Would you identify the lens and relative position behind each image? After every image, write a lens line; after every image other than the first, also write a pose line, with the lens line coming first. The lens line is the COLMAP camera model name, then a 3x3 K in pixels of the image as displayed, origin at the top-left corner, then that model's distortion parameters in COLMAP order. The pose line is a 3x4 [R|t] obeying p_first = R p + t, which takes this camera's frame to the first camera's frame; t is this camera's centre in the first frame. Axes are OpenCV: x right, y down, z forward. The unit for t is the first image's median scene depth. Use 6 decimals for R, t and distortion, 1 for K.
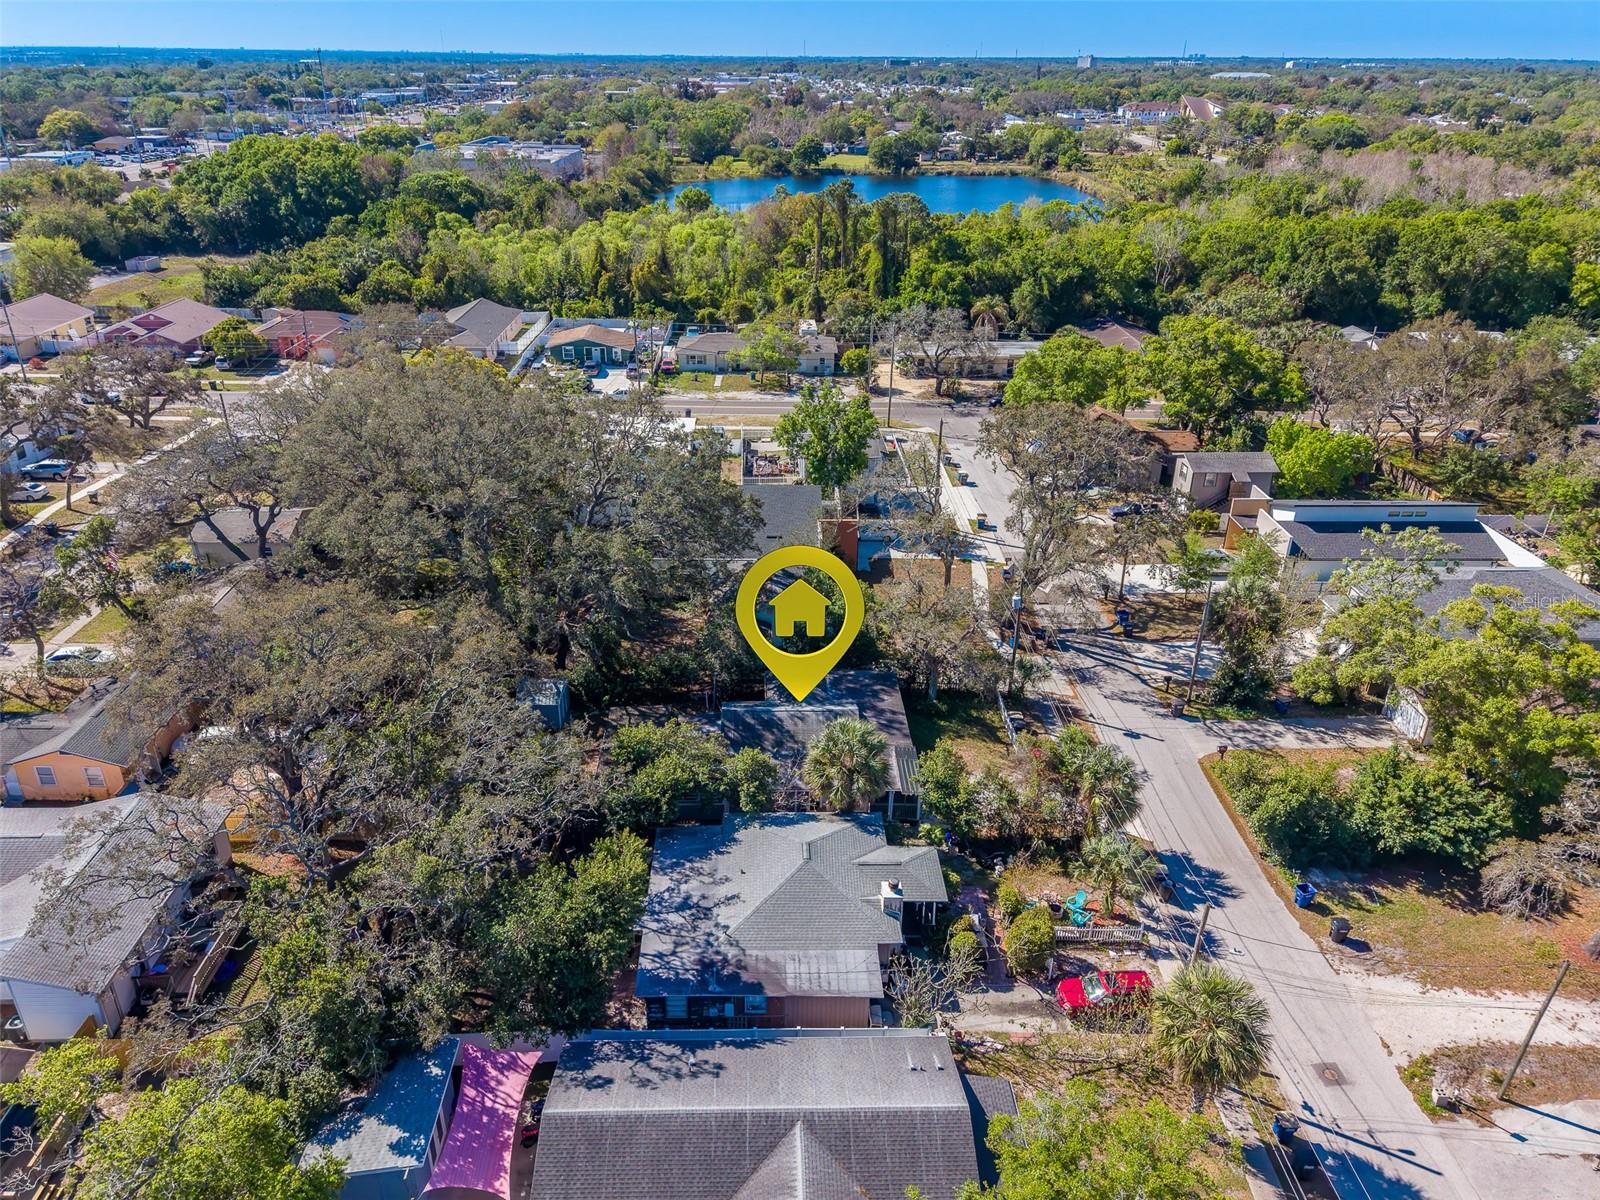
lens RADIAL K [[1099.4, 0, 833.3], [0, 1099.4, 594.2], [0, 0, 1]] dist [0.024140, -0.002451]
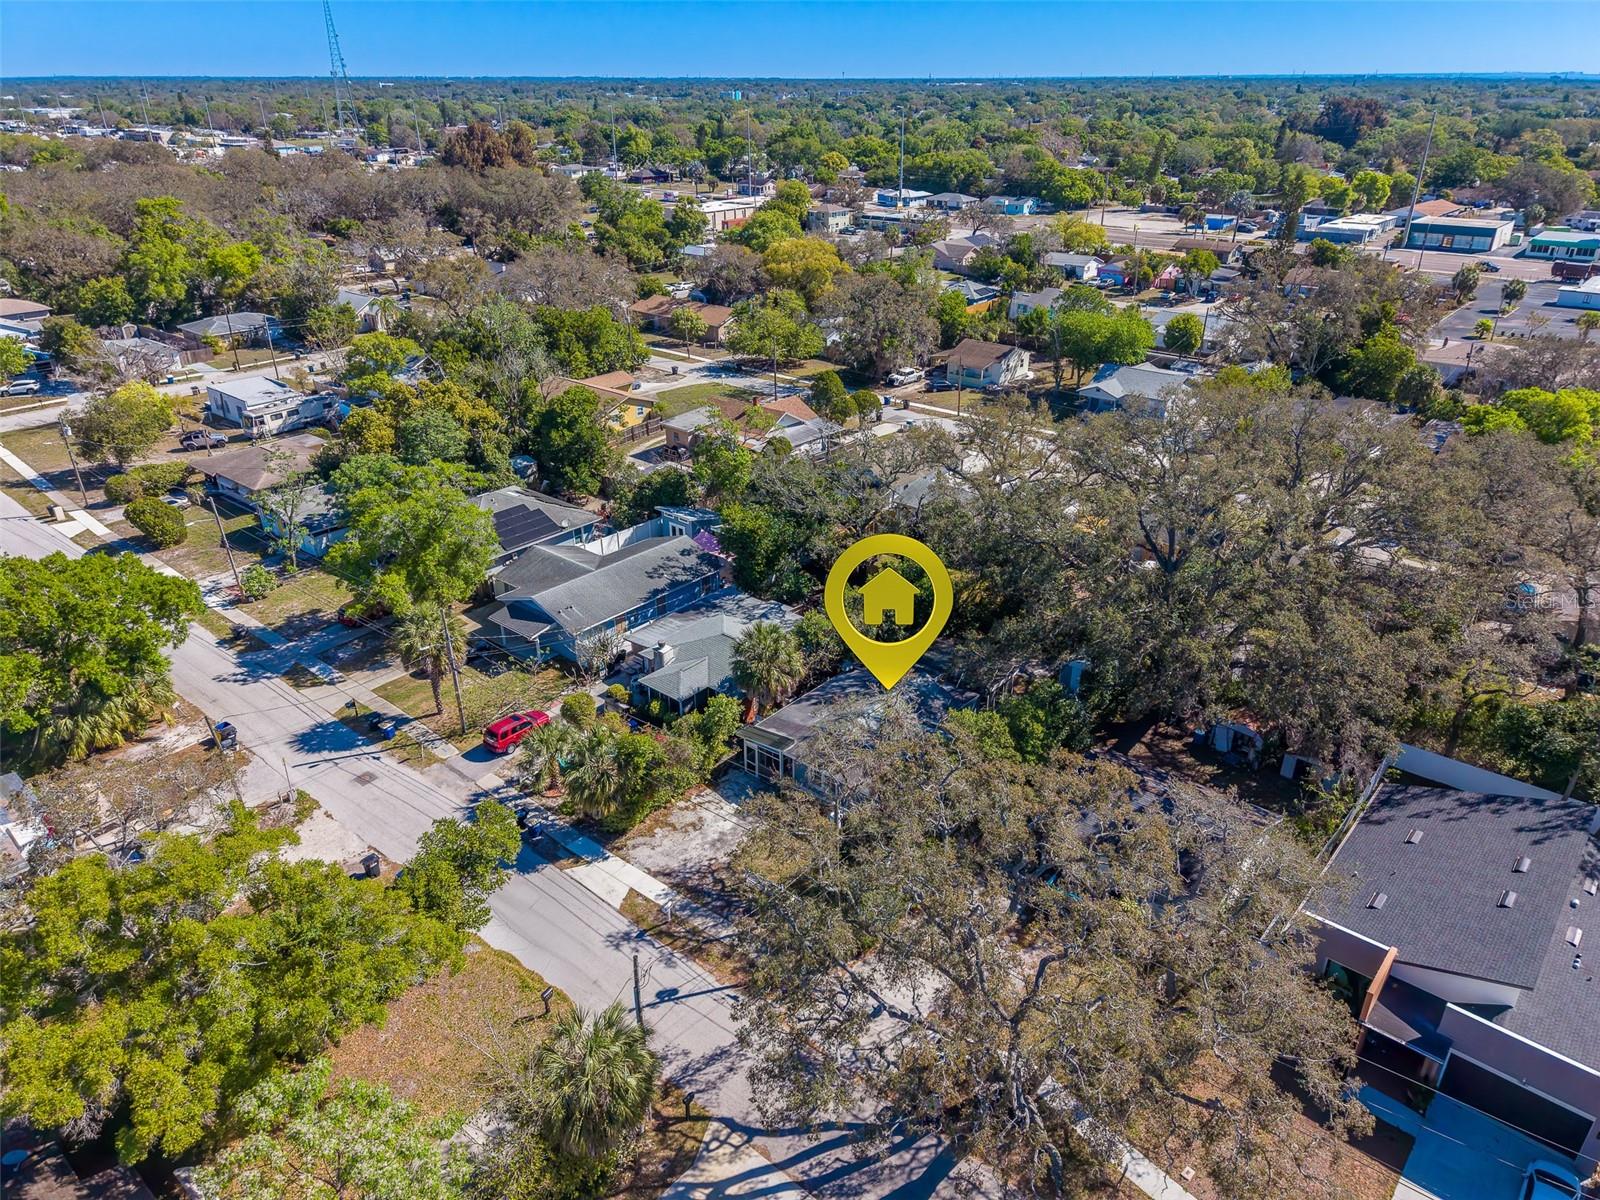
lens RADIAL K [[1118.3, 0, 775.3], [0, 1118.3, 581.9], [0, 0, 1]] dist [0.040620, -0.020632]
pose [[-0.709686, 0.278506, -0.647132, 0.794452], [-0.313393, 0.697864, 0.644026, -0.712614], [0.630976, 0.659863, -0.407983, 1.485354]]
